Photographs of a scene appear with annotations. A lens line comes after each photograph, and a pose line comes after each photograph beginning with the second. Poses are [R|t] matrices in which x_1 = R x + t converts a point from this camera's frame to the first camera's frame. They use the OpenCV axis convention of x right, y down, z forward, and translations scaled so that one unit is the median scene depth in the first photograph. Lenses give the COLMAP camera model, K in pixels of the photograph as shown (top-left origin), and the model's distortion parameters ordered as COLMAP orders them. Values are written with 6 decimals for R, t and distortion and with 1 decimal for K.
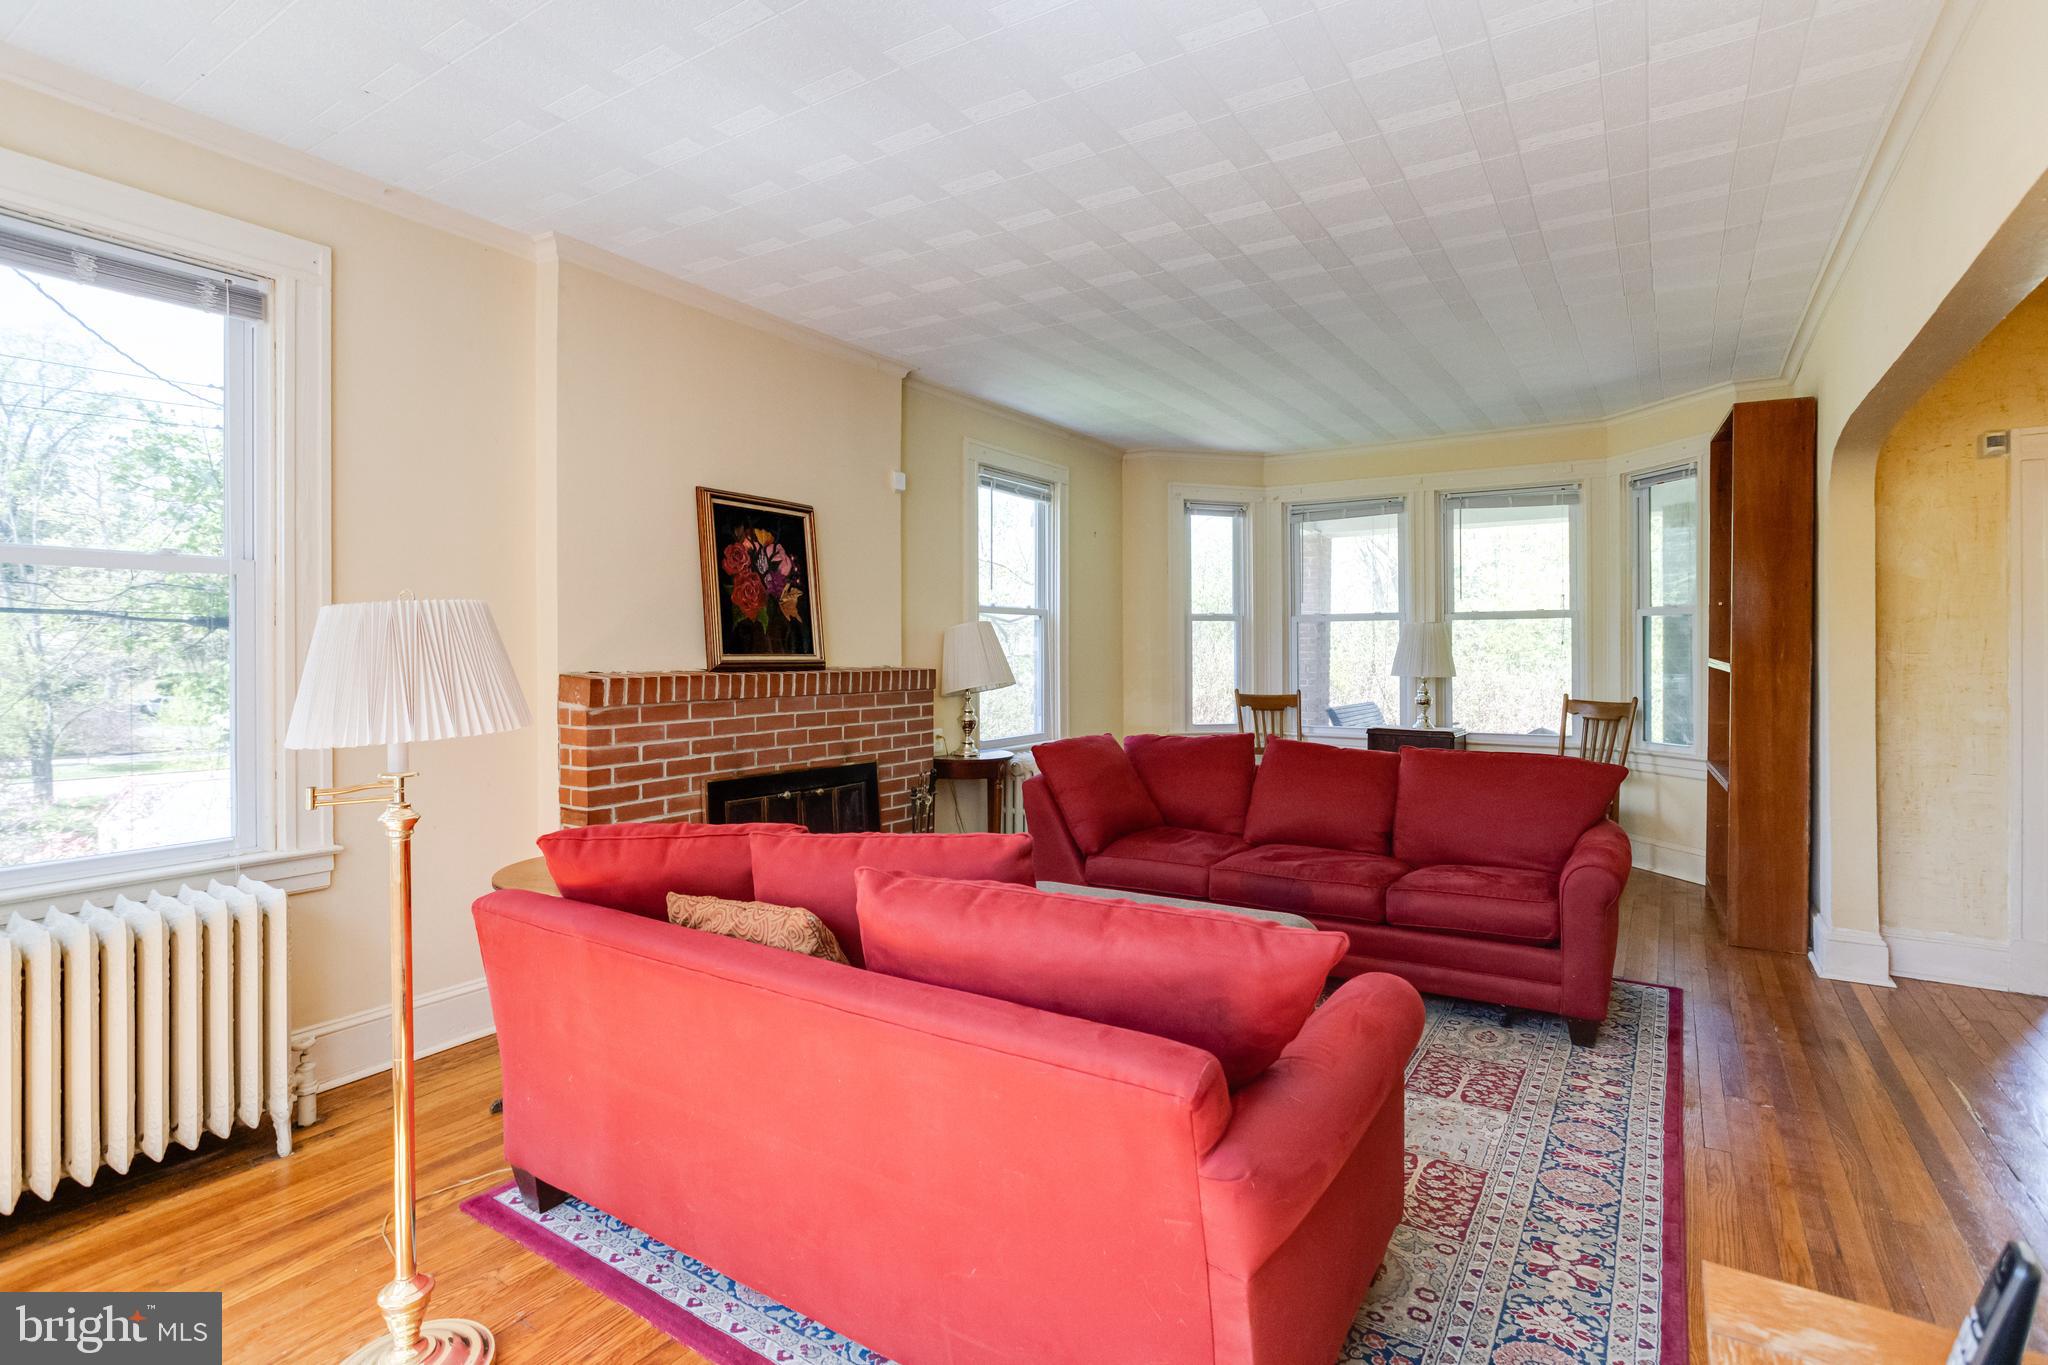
lens RADIAL K [[1007.8, 0, 1025.6], [0, 1007.8, 647.3], [0, 0, 1]] dist [-0.044460, 0.021575]
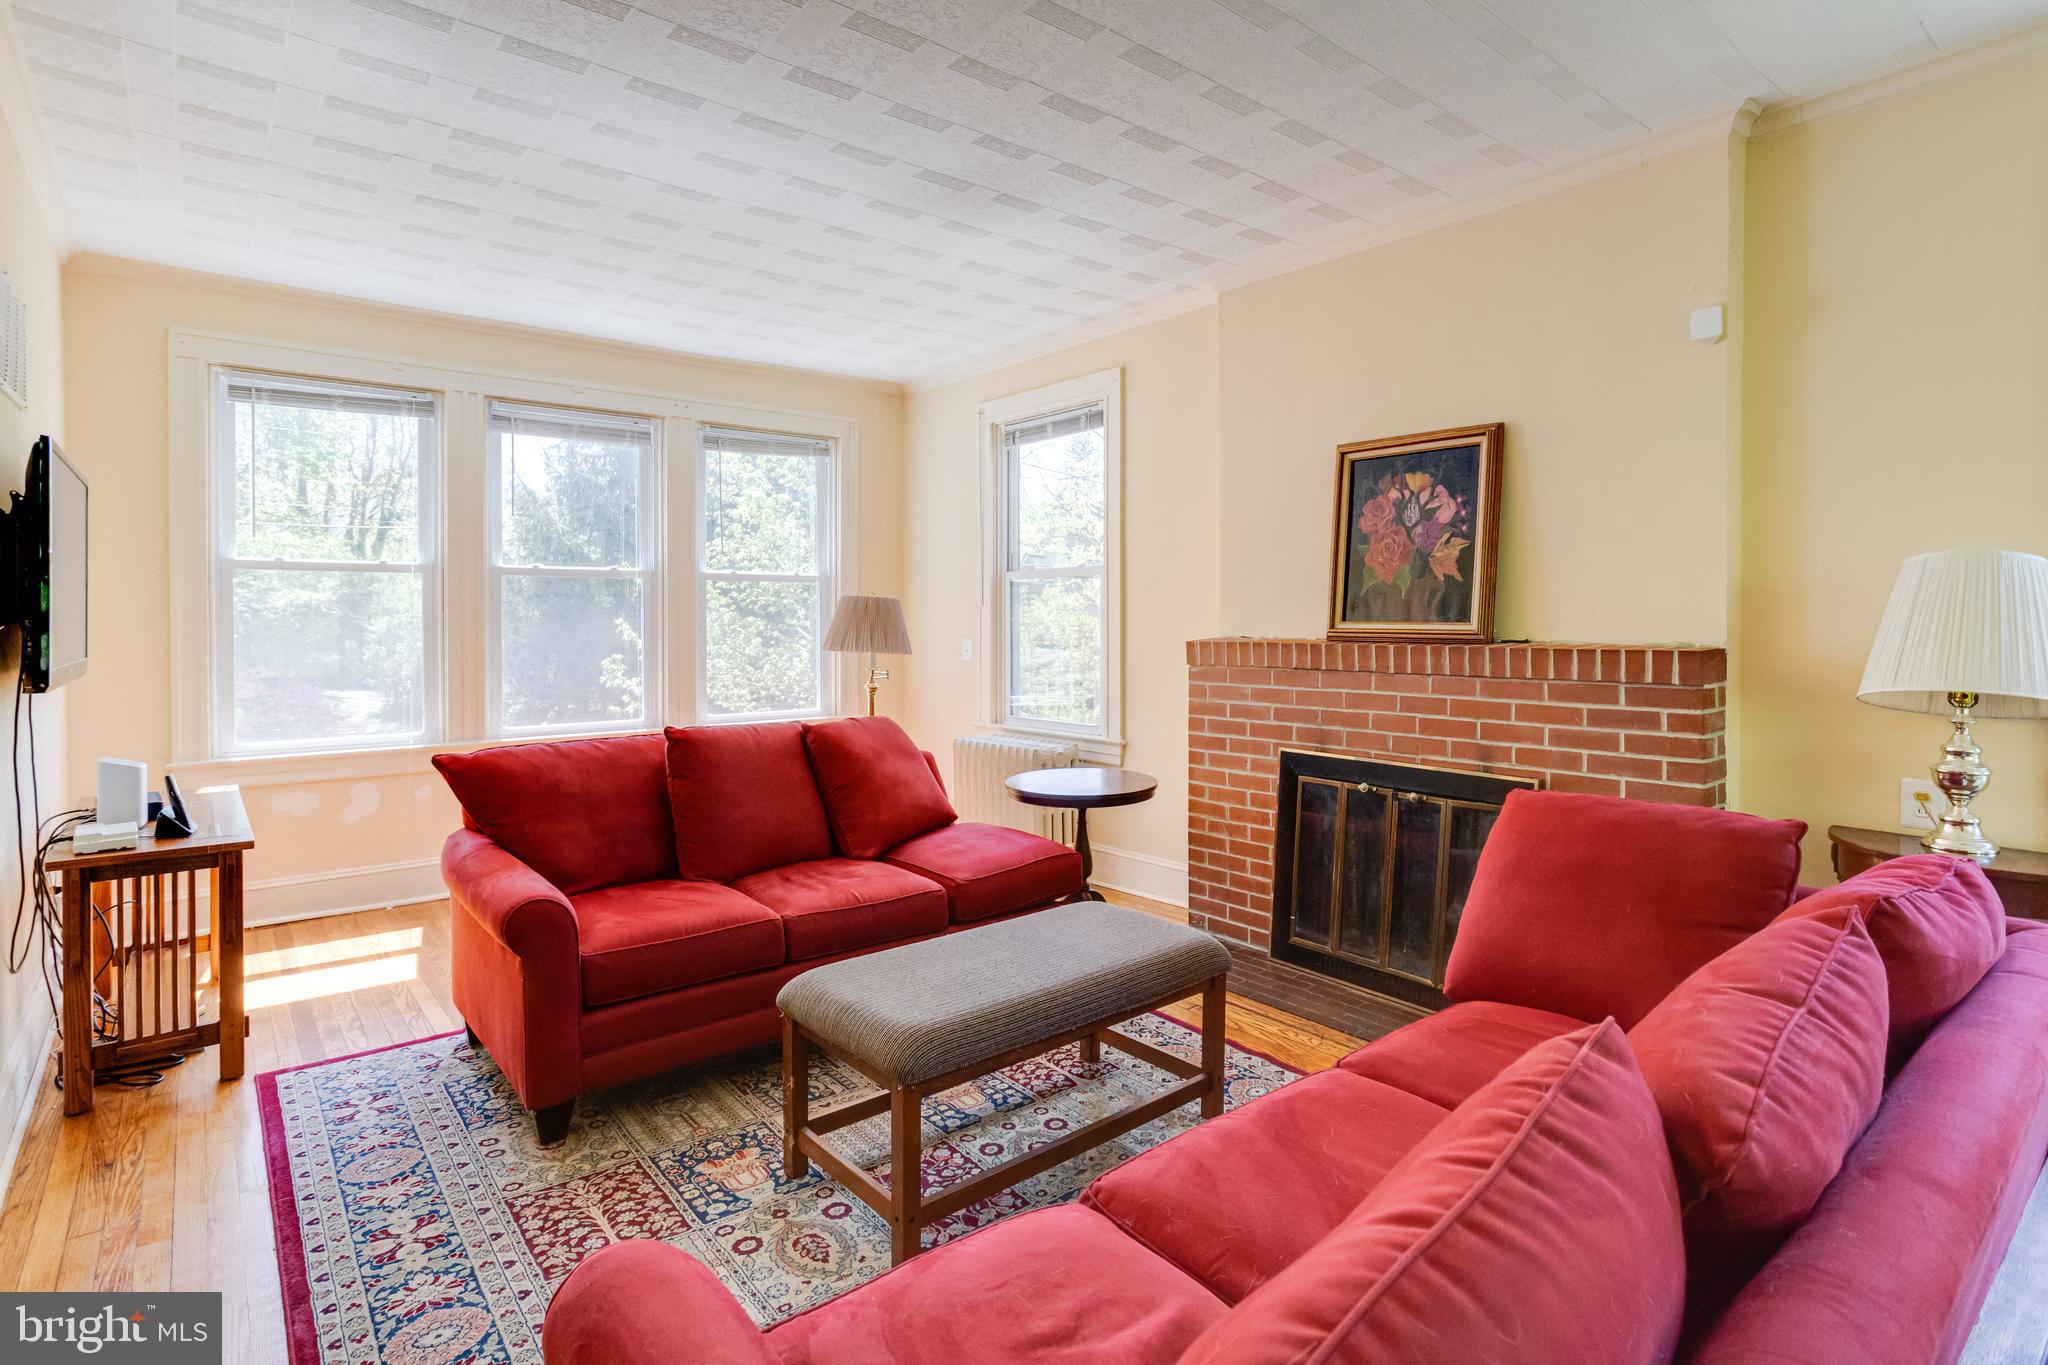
lens RADIAL K [[1034.0, 0, 1003.4], [0, 1034.0, 628.6], [0, 0, 1]] dist [-0.045434, 0.020861]
pose [[-0.325111, 0.007821, -0.945643, 0.673033], [0.003366, 0.999969, 0.007113, 0.005067], [0.945670, -0.000870, -0.325127, 0.977774]]
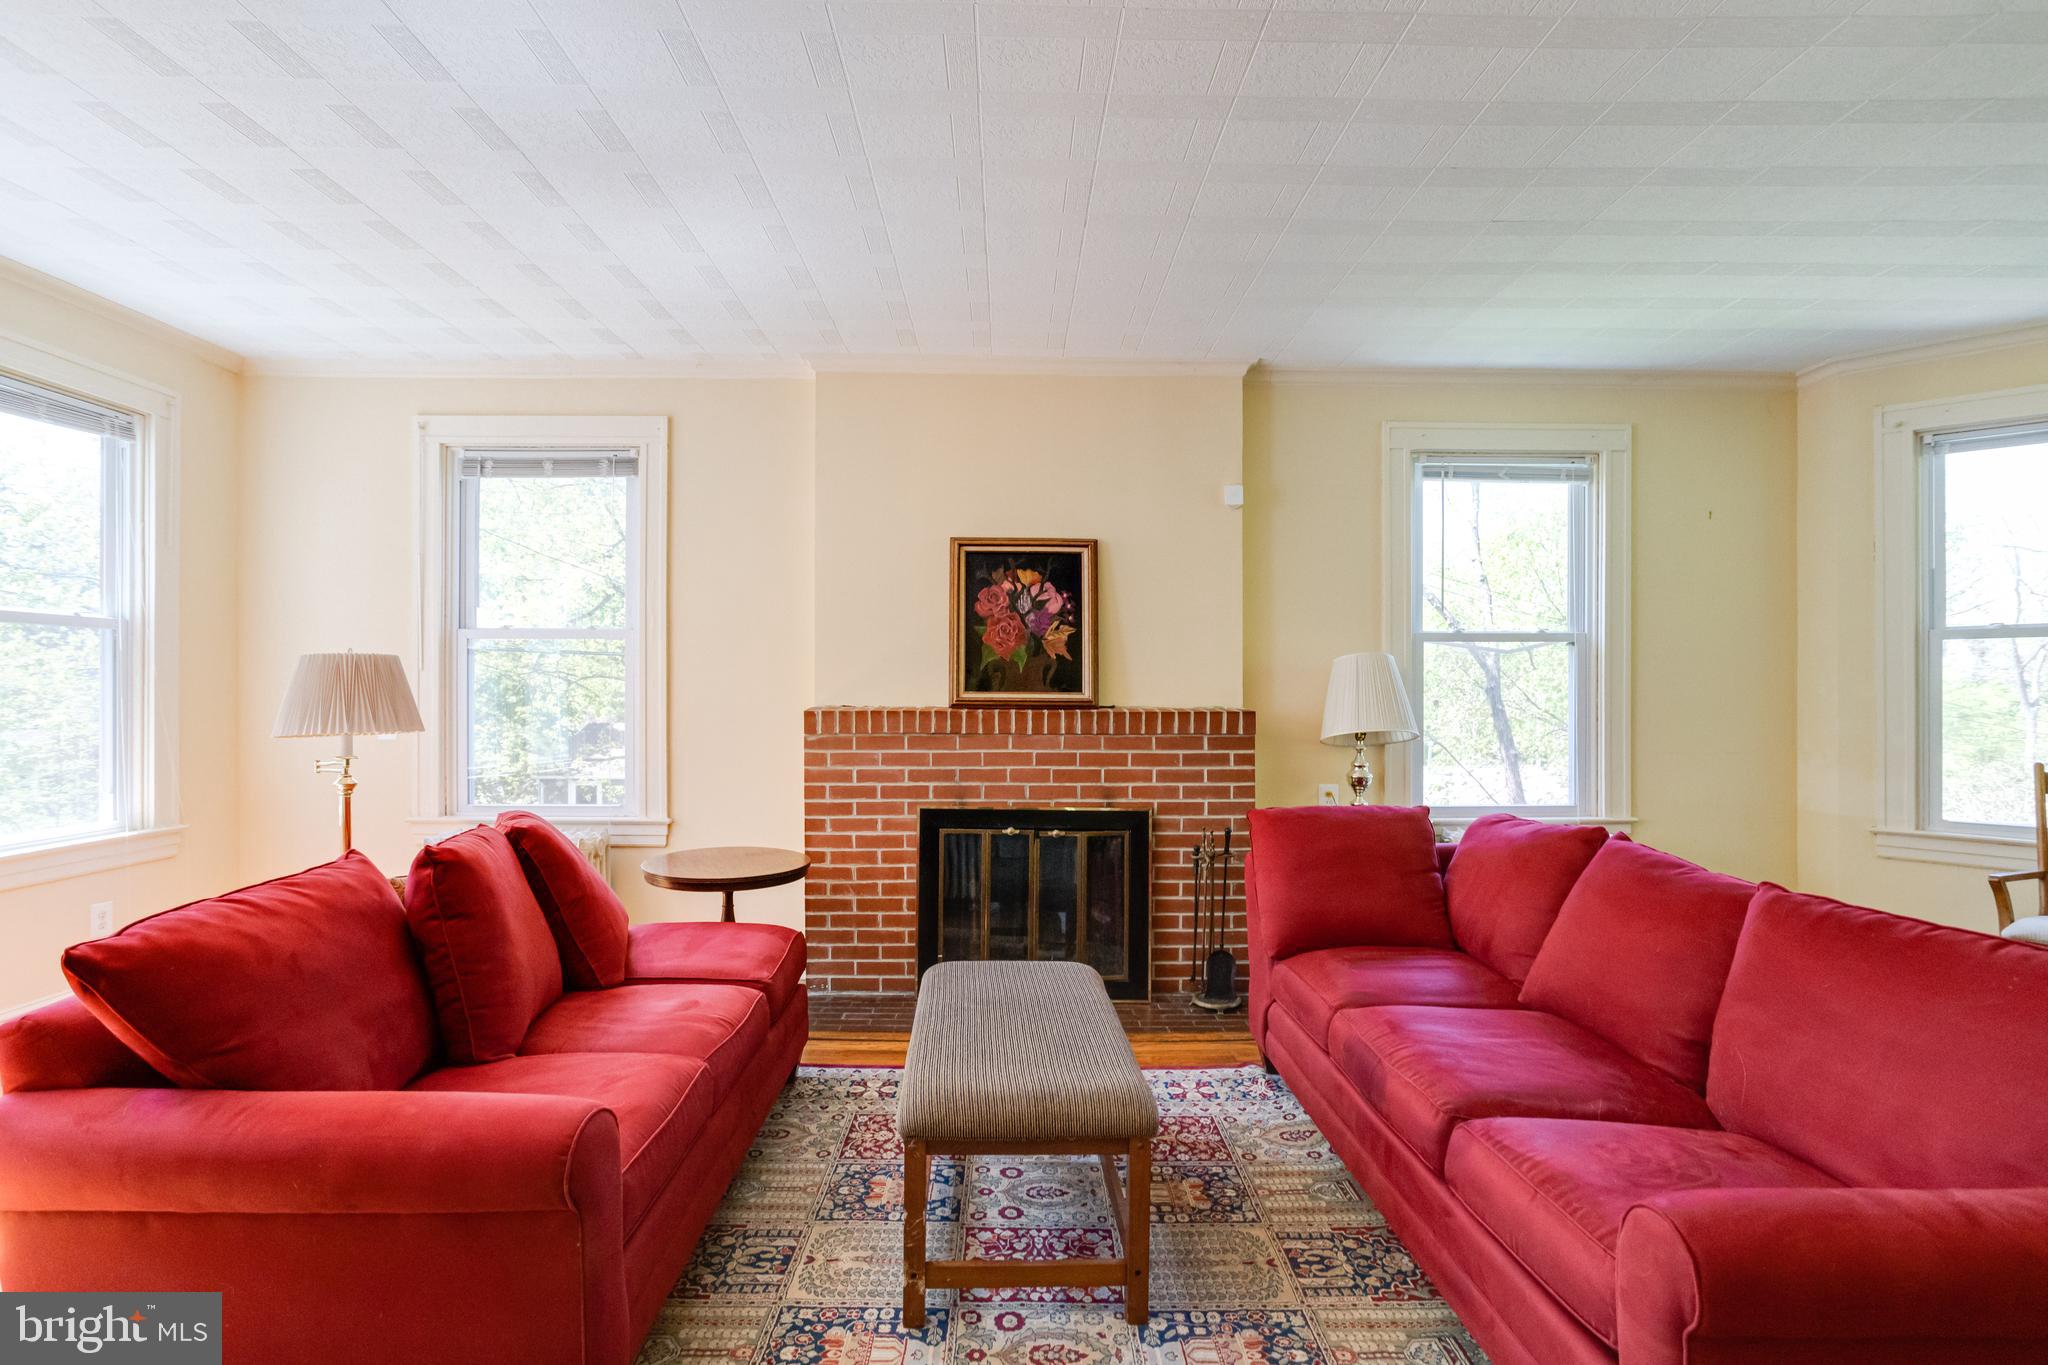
lens RADIAL K [[1003.4, 0, 1019.0], [0, 1003.4, 695.9], [0, 0, 1]] dist [-0.063588, 0.042412]
pose [[0.552570, 0.004159, -0.833456, 0.597285], [-0.001129, 0.999990, 0.004241, 0.006418], [0.833466, -0.001402, 0.552569, 0.442323]]
